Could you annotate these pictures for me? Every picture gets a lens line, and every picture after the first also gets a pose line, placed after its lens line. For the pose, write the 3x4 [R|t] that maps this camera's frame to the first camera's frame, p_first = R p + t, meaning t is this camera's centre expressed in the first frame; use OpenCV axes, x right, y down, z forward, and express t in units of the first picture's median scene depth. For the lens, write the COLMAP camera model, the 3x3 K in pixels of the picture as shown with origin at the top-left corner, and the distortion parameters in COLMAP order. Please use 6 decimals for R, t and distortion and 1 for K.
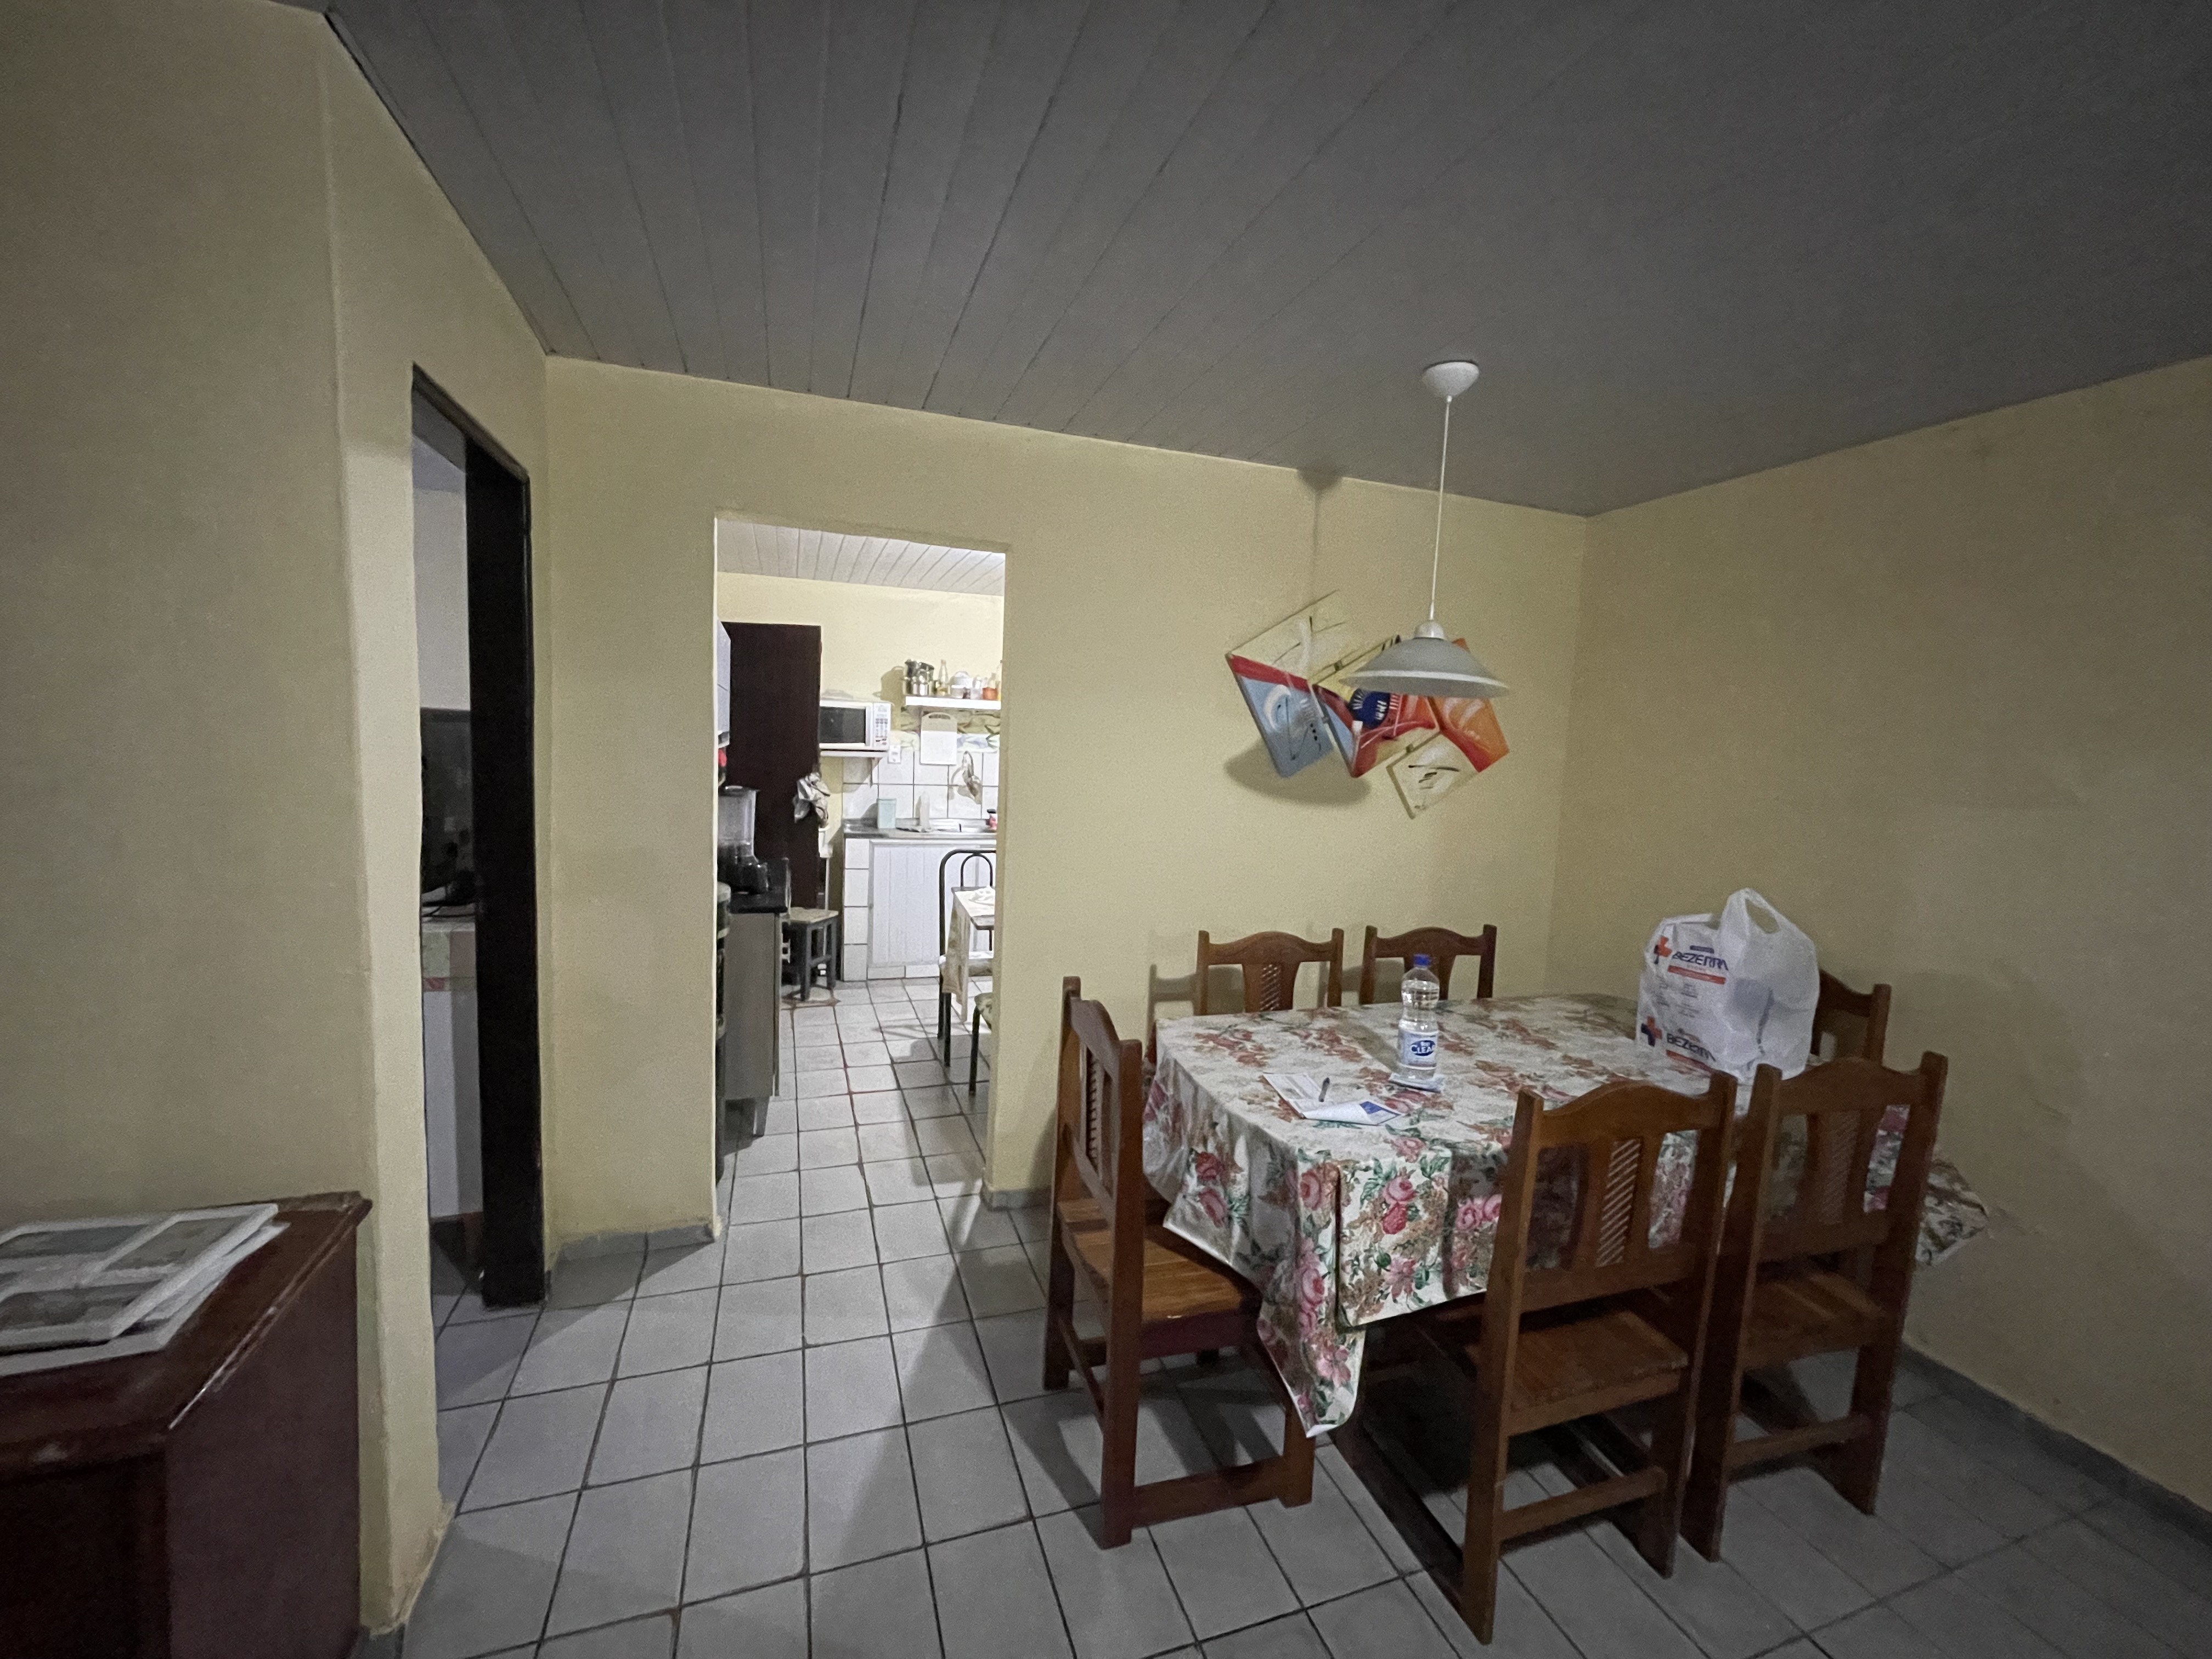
lens RADIAL K [[888.7, 0, 1112.5], [0, 888.7, 822.4], [0, 0, 1]] dist [-0.003571, 0.000239]
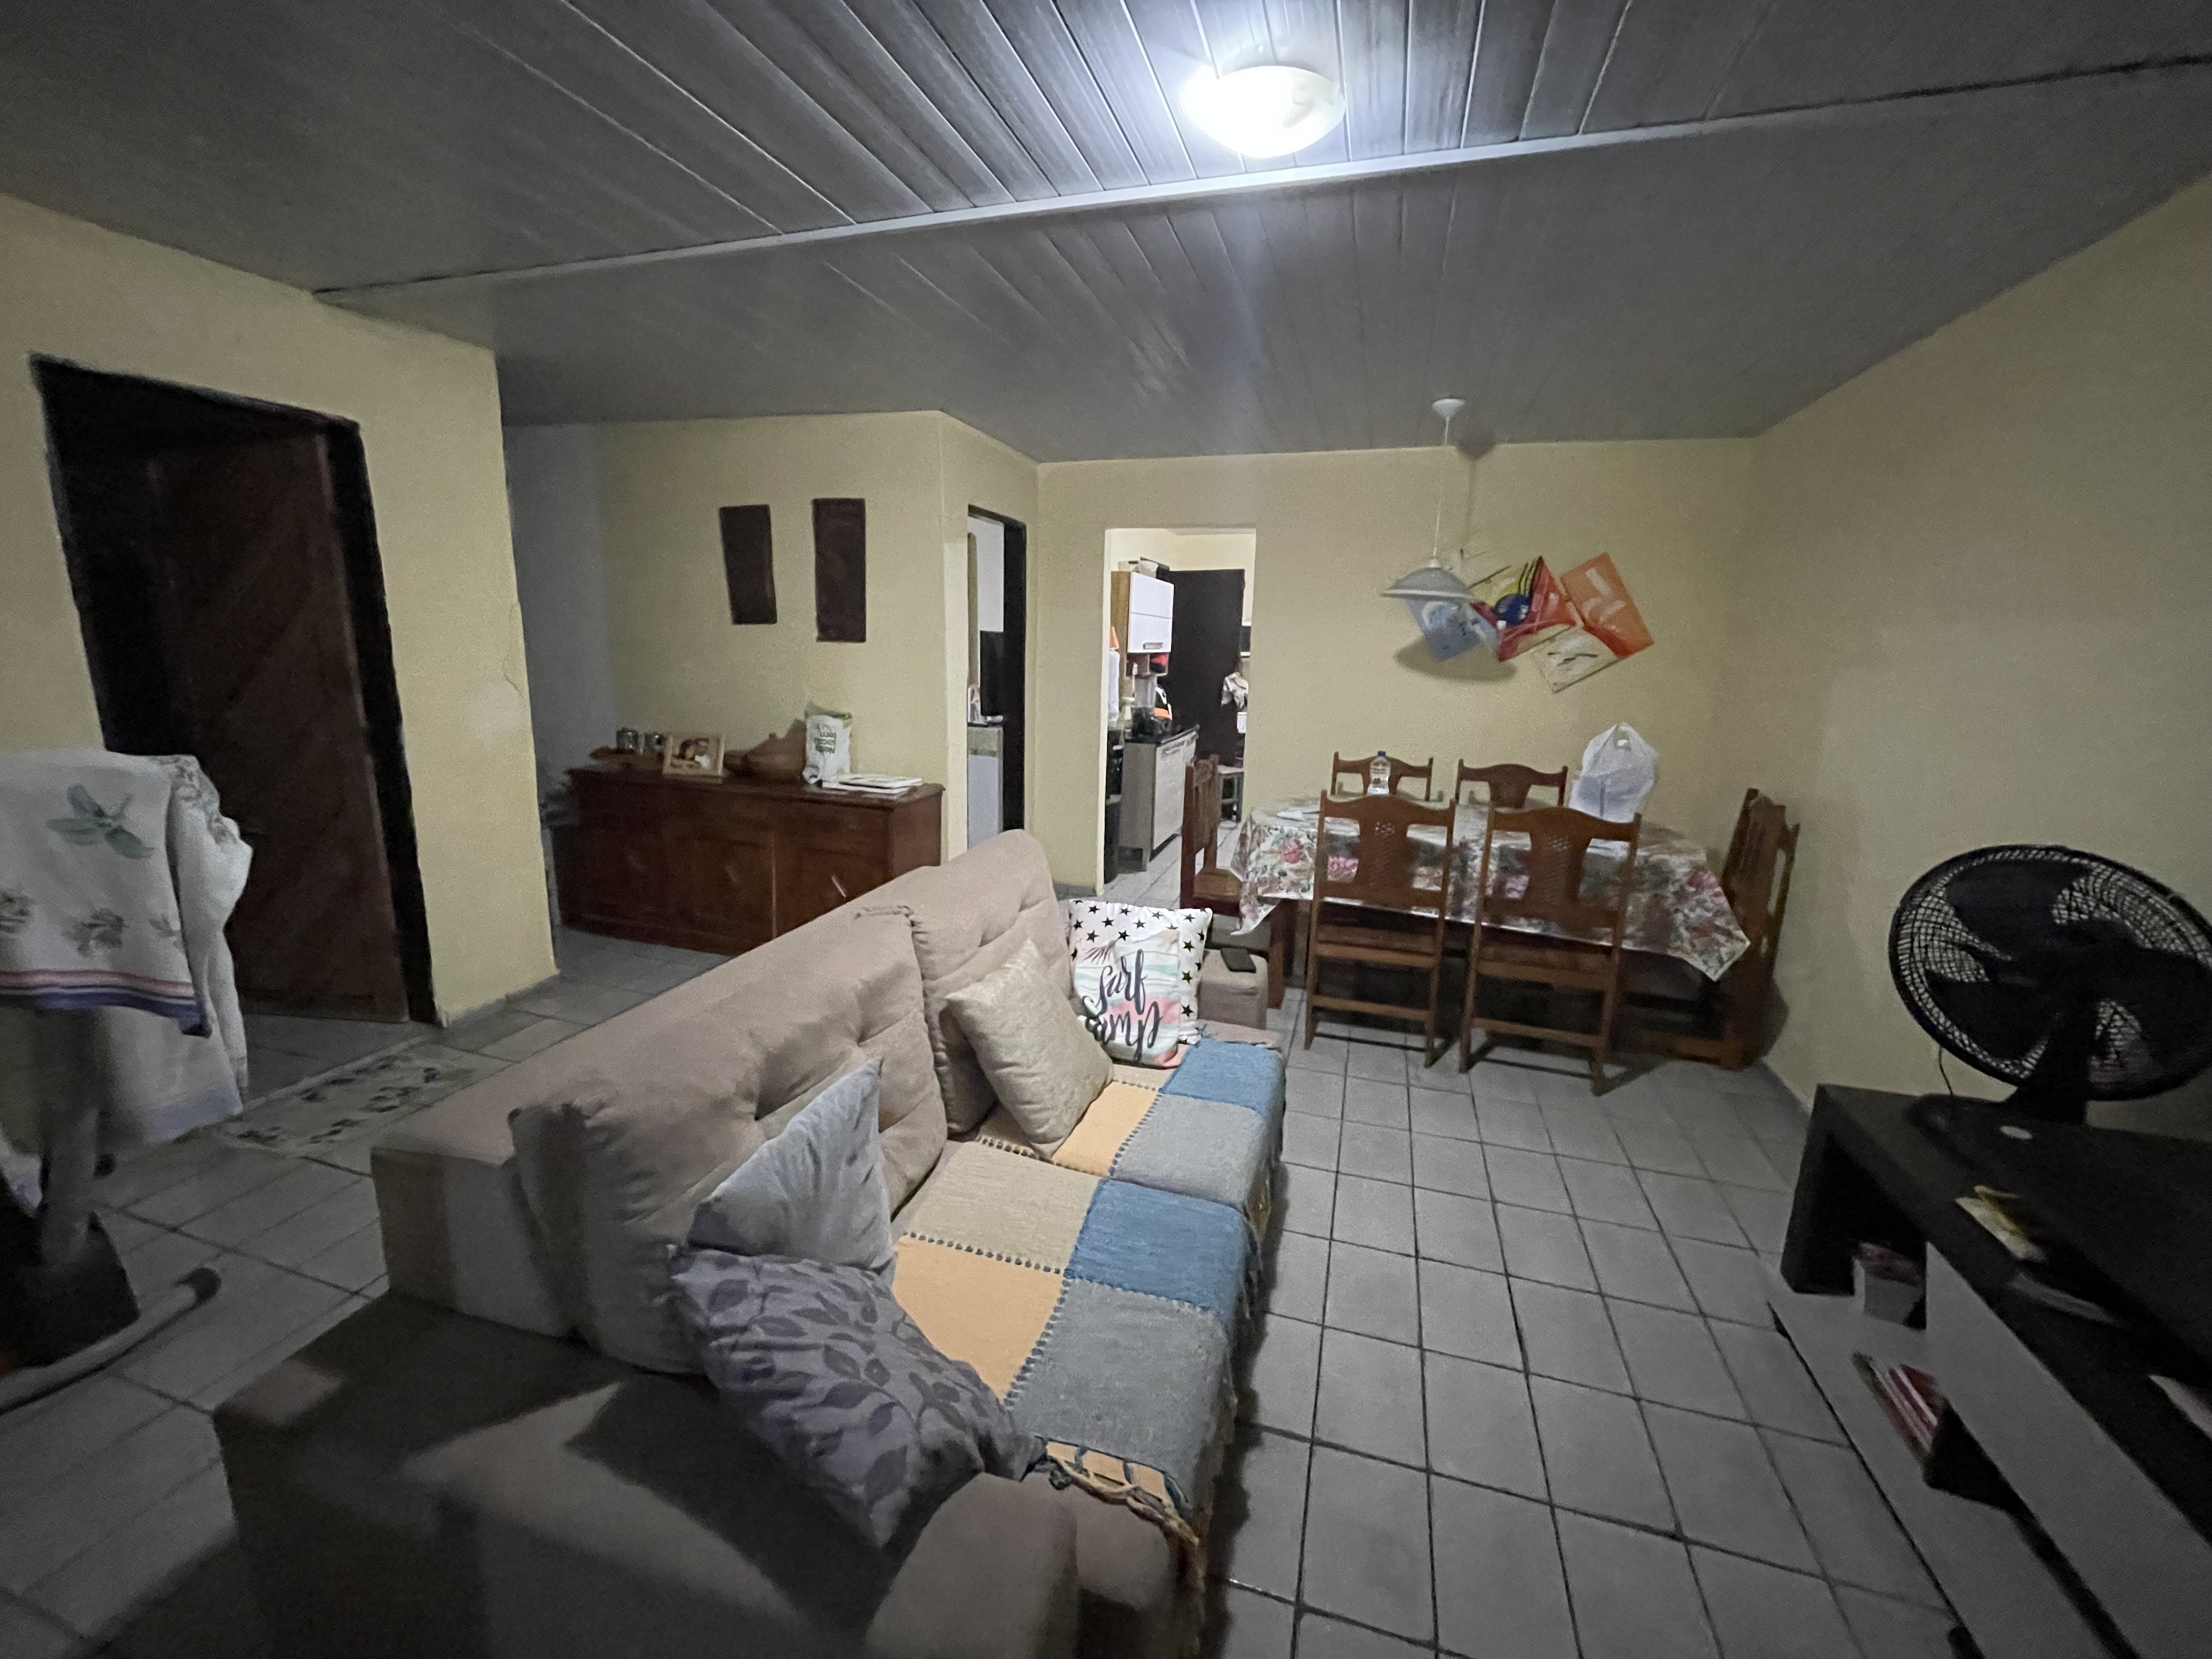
lens RADIAL K [[888.7, 0, 1101.6], [0, 888.7, 827.6], [0, 0, 1]] dist [-0.003571, 0.000239]
pose [[0.795727, 0.096747, -0.597878, 0.636373], [-0.042578, 0.993653, 0.104122, 0.089667], [0.604157, -0.057396, 0.794796, -0.506168]]
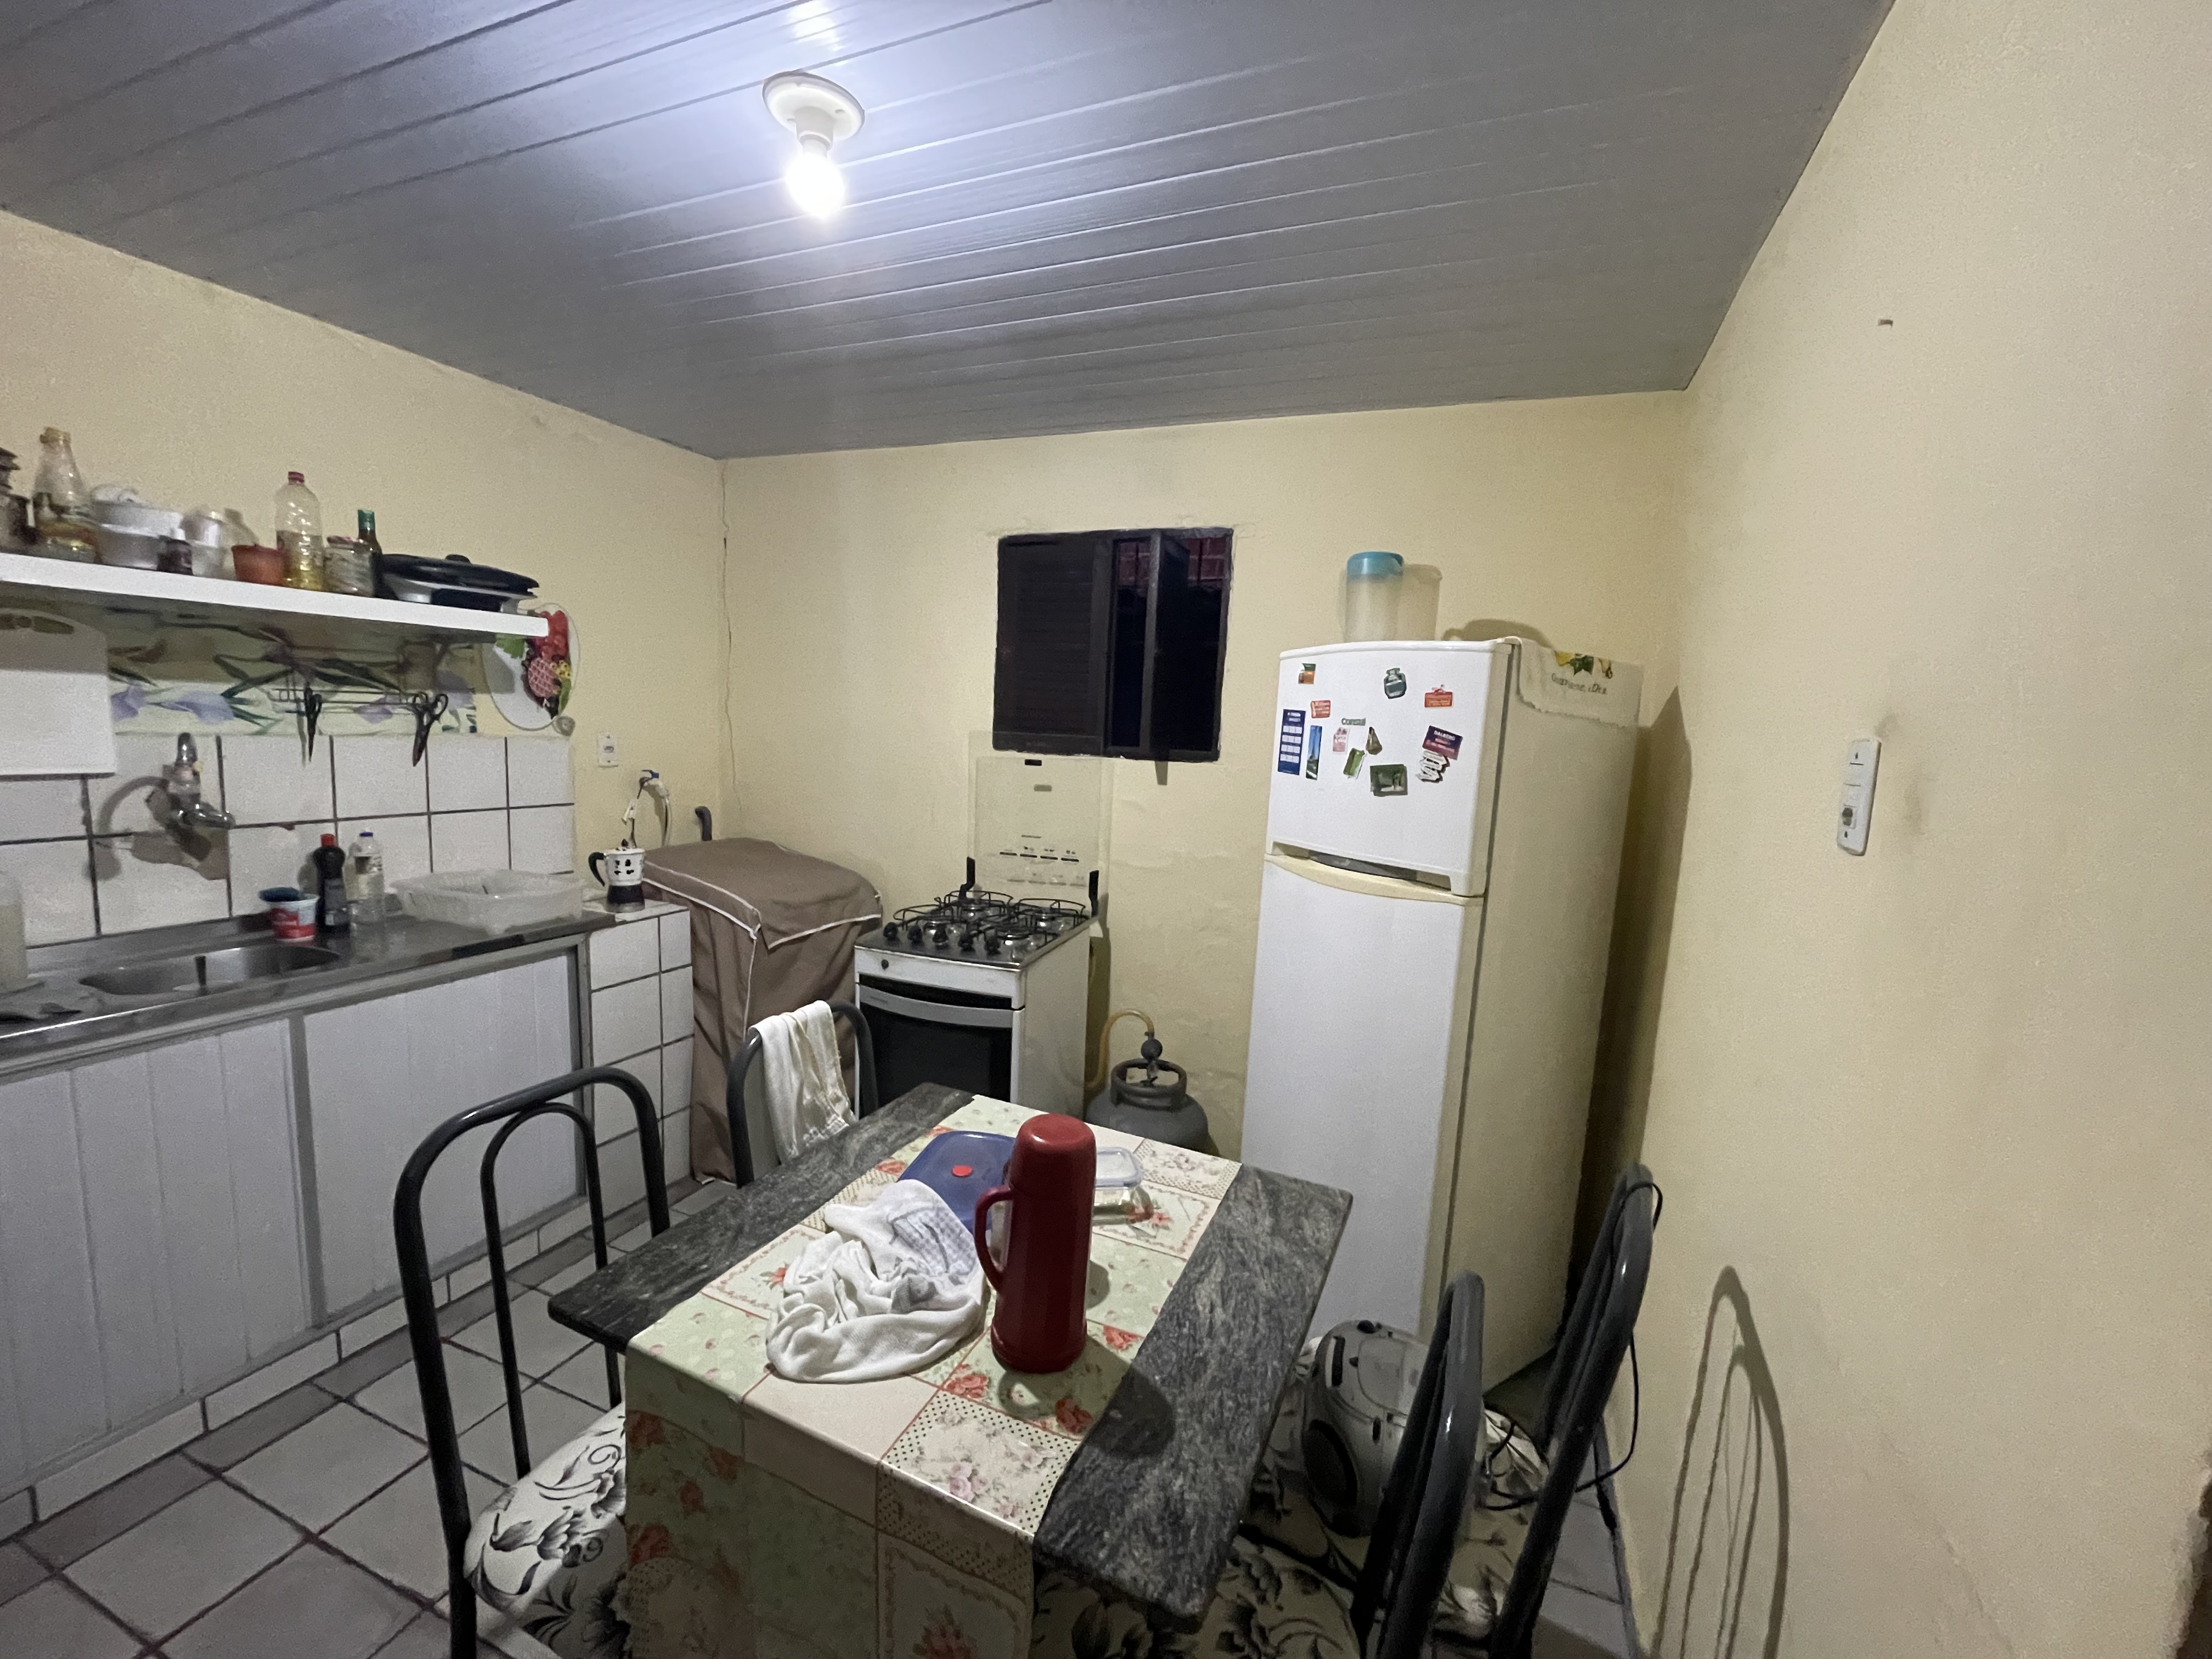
lens RADIAL K [[888.7, 0, 1113.1], [0, 888.7, 835.1], [0, 0, 1]] dist [-0.003571, 0.000239]
pose [[0.678128, -0.112030, 0.726355, -0.247193], [0.059683, 0.993444, 0.097504, -0.076929], [-0.732517, -0.022769, 0.680368, 0.739680]]
